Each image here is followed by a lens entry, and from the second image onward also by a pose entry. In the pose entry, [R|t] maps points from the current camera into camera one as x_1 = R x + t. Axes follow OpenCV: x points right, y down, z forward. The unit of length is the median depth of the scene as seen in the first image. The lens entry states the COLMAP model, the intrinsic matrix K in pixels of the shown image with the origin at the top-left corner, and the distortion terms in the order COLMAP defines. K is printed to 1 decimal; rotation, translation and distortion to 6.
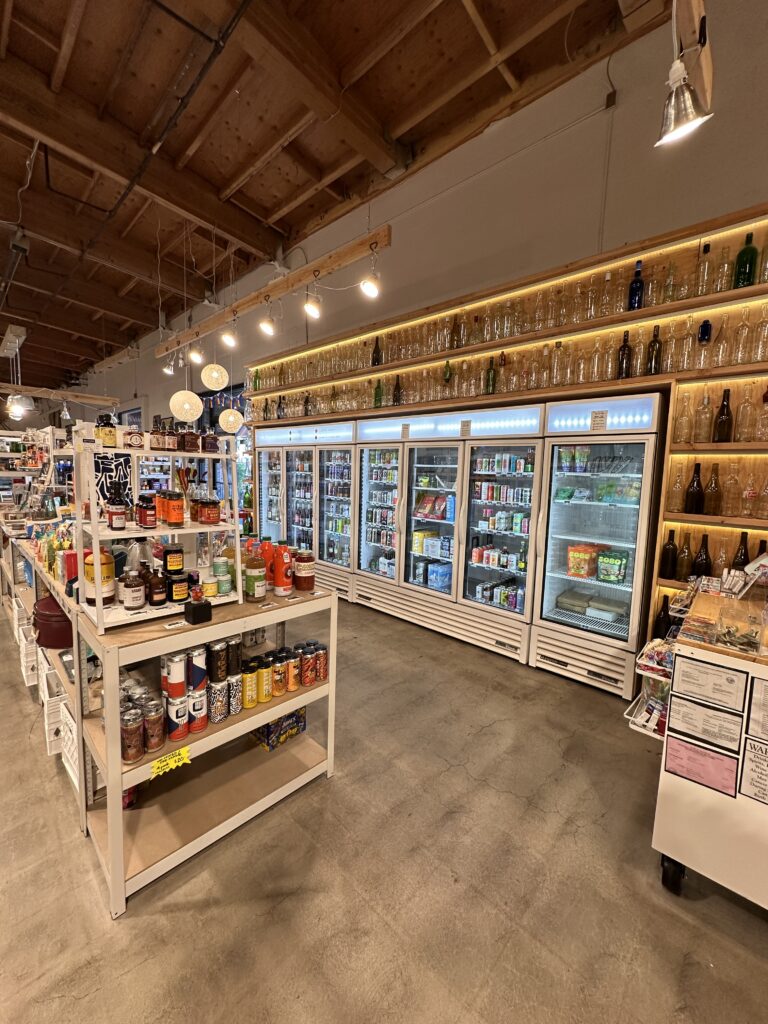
lens RADIAL K [[406.9, 0, 386.9], [0, 406.9, 510.6], [0, 0, 1]] dist [-0.001645, 0.000494]
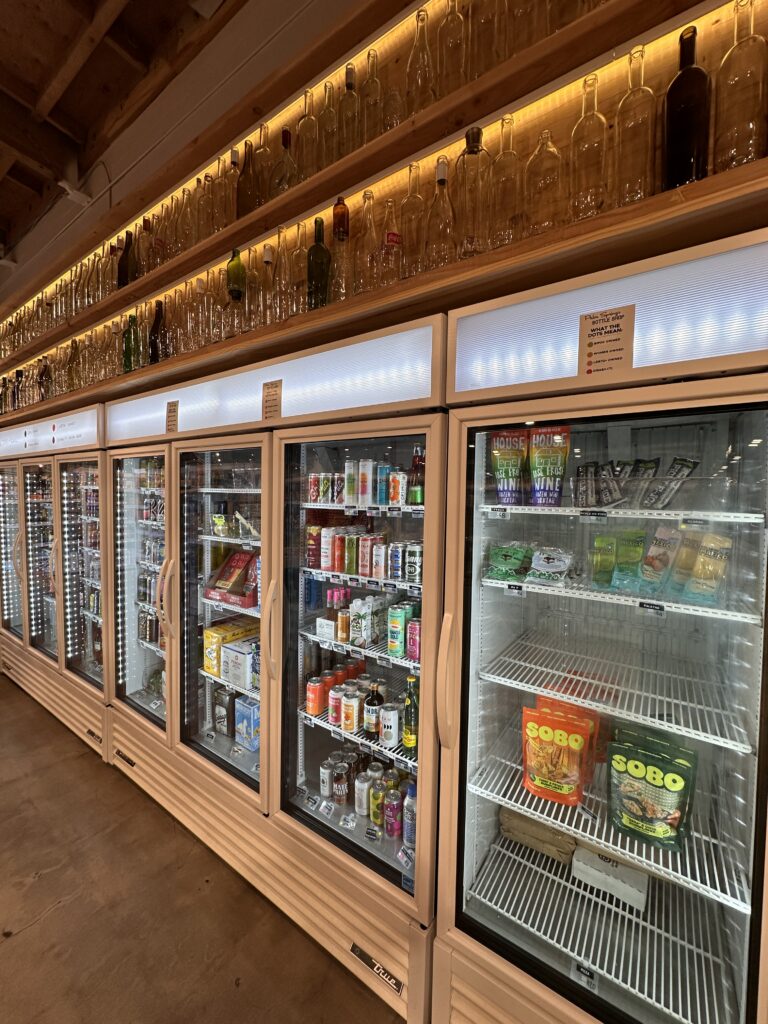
lens RADIAL K [[406.9, 0, 386.4], [0, 406.9, 512.5], [0, 0, 1]] dist [-0.001645, 0.000494]
pose [[0.988919, -0.018990, 0.147238, 0.251725], [0.026914, 0.998284, -0.052016, -0.065006], [-0.145998, 0.055402, 0.987732, 0.593670]]
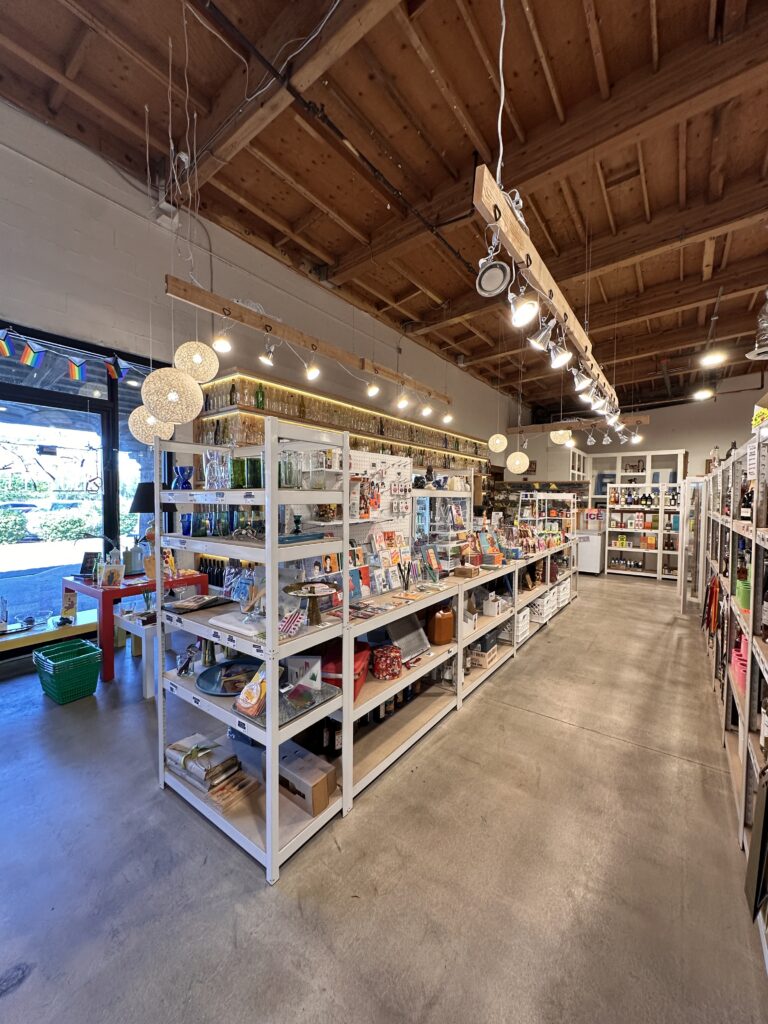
lens RADIAL K [[406.9, 0, 383.1], [0, 406.9, 512.8], [0, 0, 1]] dist [-0.001645, 0.000494]
pose [[-0.117650, -0.078412, 0.989955, -2.036458], [0.082255, 0.992683, 0.088403, -0.234966], [-0.989643, 0.091829, -0.110339, 1.479310]]
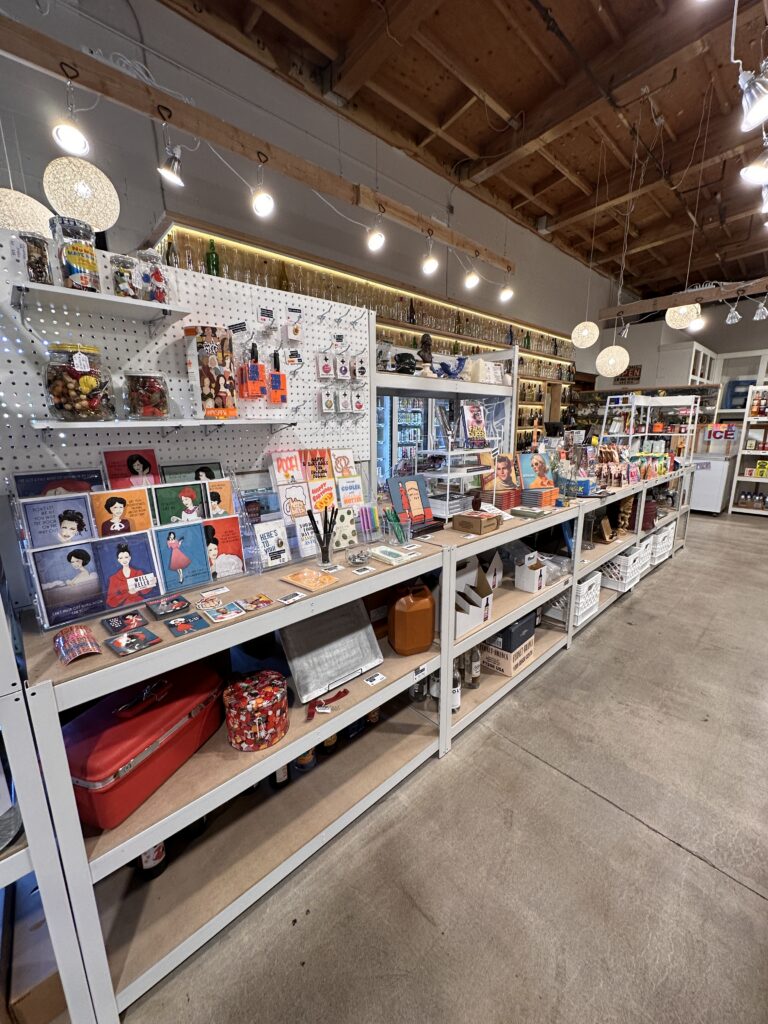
lens RADIAL K [[406.9, 0, 384.8], [0, 406.9, 512.9], [0, 0, 1]] dist [-0.001645, 0.000494]
pose [[0.069963, -0.251646, 0.965287, -1.633924], [0.110301, 0.963676, 0.243231, -0.149560], [-0.991433, 0.089455, 0.095178, 1.251267]]
